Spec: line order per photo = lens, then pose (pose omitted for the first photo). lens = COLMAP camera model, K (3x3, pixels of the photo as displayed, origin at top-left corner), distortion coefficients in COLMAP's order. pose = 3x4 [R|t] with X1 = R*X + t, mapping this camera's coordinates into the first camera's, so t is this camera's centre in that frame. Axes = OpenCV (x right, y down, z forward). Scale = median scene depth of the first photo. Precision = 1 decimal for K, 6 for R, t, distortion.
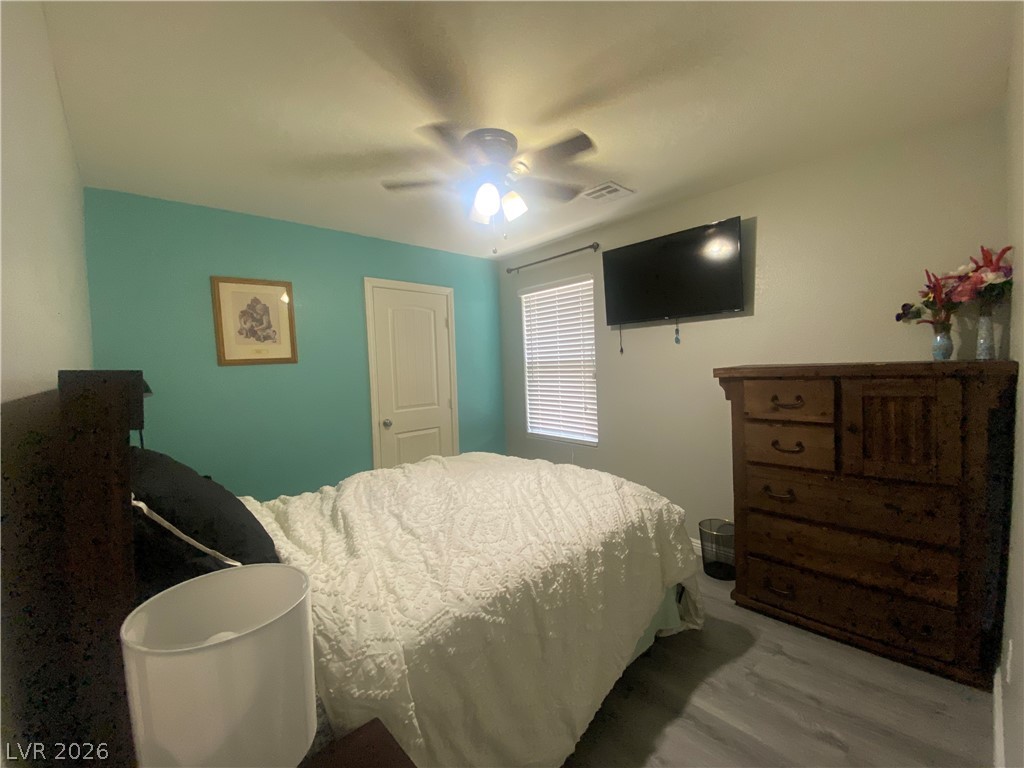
lens RADIAL K [[415.1, 0, 508.9], [0, 415.1, 381.2], [0, 0, 1]] dist [-0.020139, -0.004598]
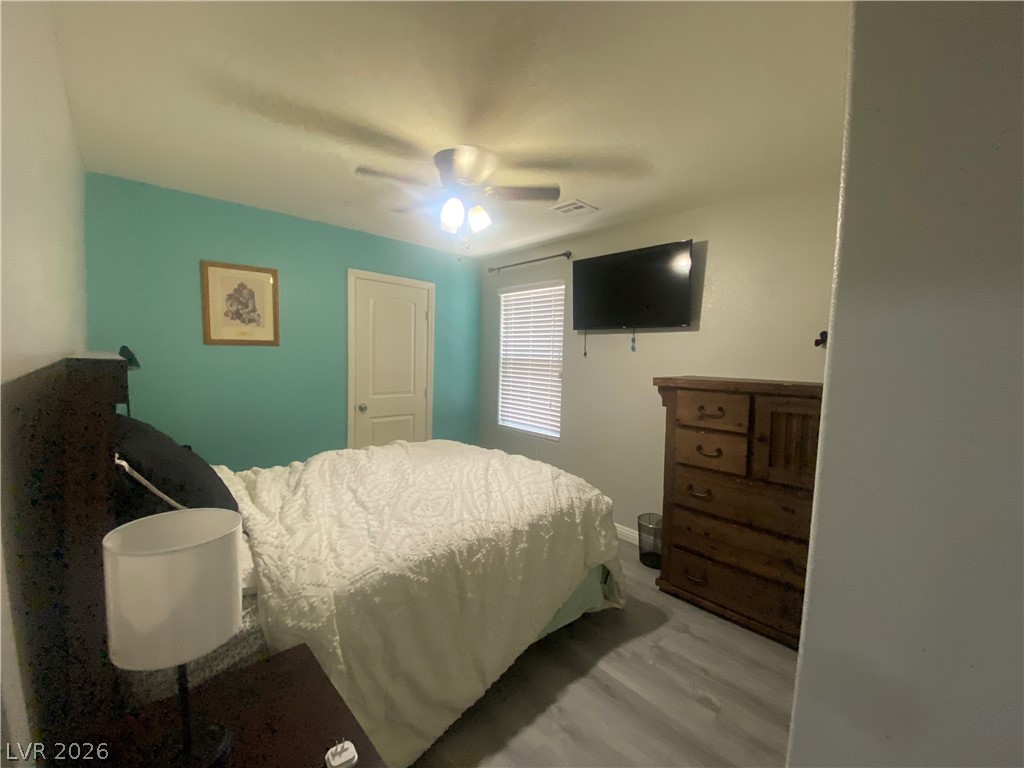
lens RADIAL K [[415.1, 0, 512.9], [0, 415.1, 381.1], [0, 0, 1]] dist [-0.020139, -0.004598]
pose [[0.997716, 0.064483, 0.020143, 0.111421], [-0.064888, 0.997689, 0.020161, -0.021124], [-0.018797, -0.021422, 0.999594, -0.117928]]
